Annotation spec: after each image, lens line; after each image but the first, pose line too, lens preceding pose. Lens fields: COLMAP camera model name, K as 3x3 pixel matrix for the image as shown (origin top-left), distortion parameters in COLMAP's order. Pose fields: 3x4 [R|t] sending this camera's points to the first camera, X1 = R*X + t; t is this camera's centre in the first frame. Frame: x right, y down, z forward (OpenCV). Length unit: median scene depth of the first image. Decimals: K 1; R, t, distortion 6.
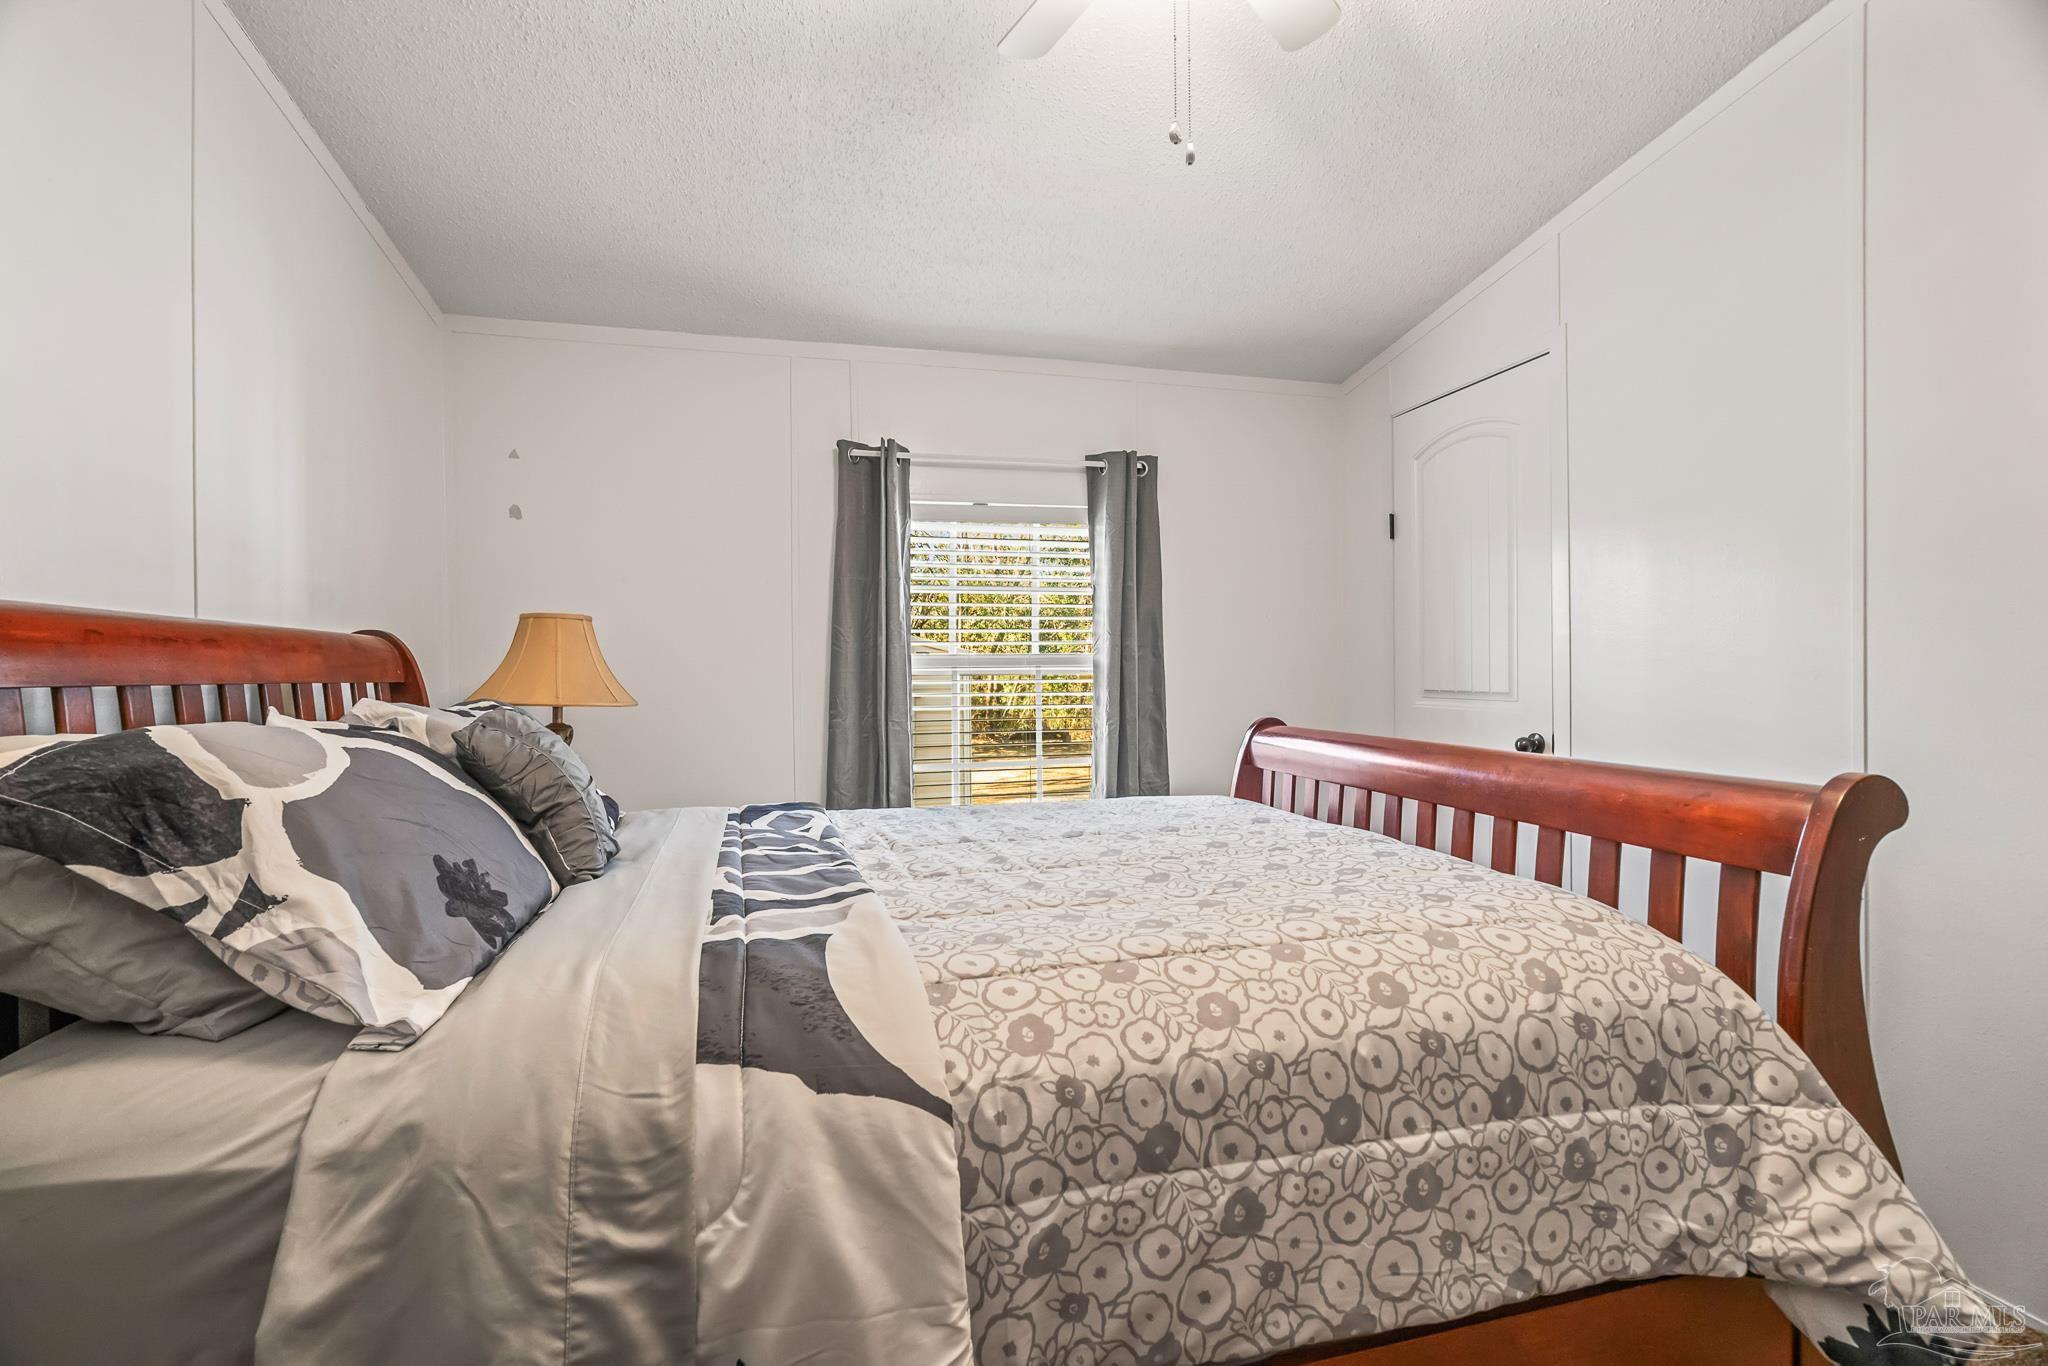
lens RADIAL K [[950.4, 0, 1028.7], [0, 950.4, 668.5], [0, 0, 1]] dist [-0.005654, 0.003548]
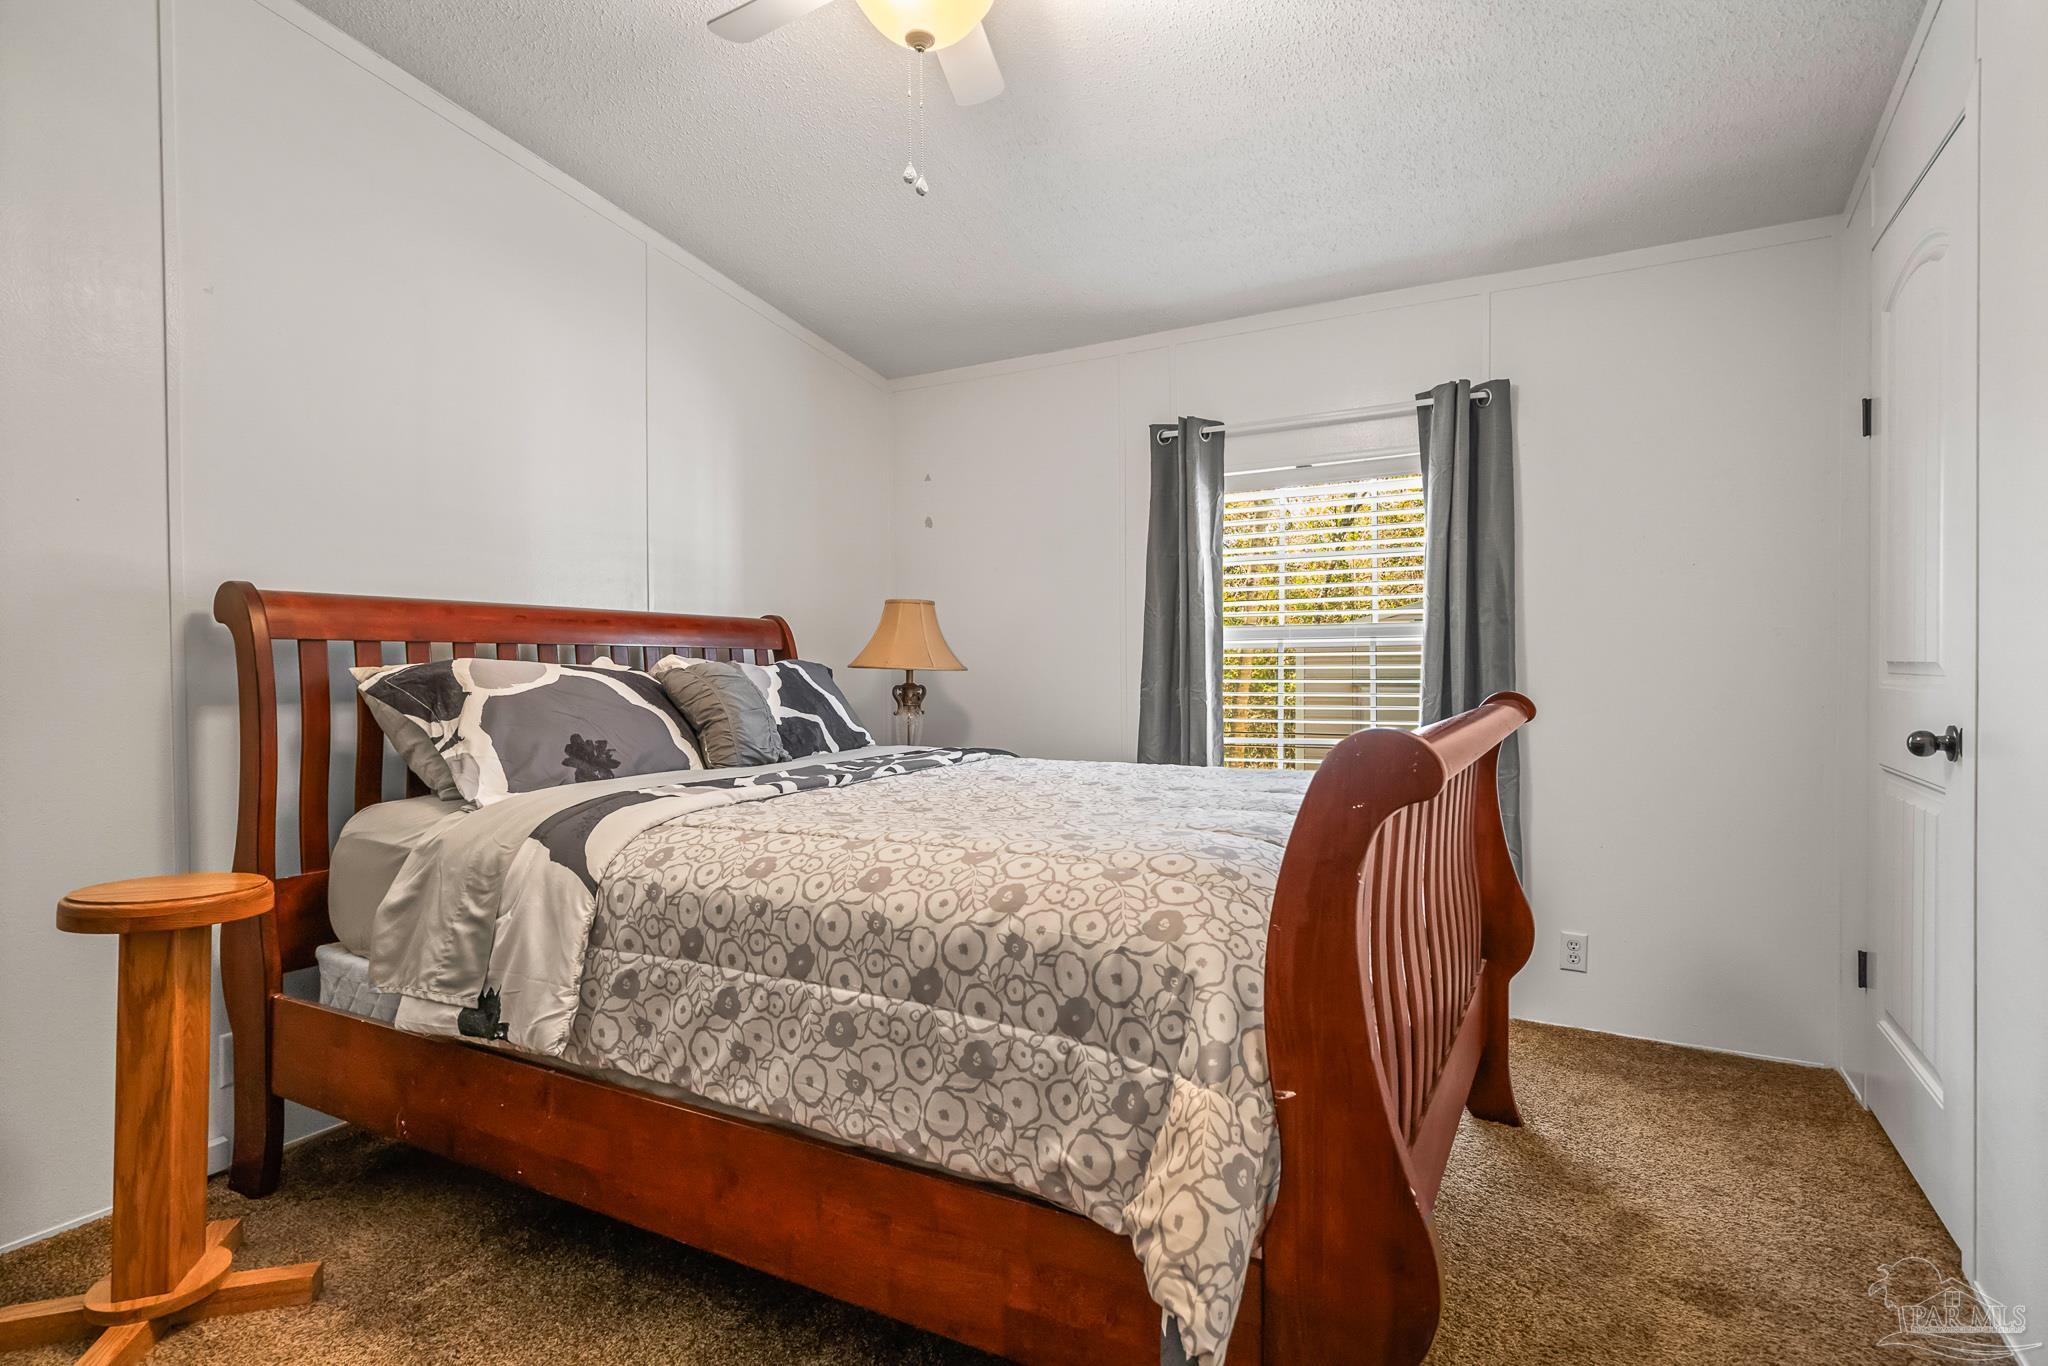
lens RADIAL K [[1044.4, 0, 1022.6], [0, 1044.4, 669.9], [0, 0, 1]] dist [-0.001061, 0.000418]
pose [[0.715380, 0.005863, -0.698711, 1.495216], [0.001187, 0.999953, 0.009606, 0.061267], [0.698735, -0.007701, 0.715339, 0.186908]]
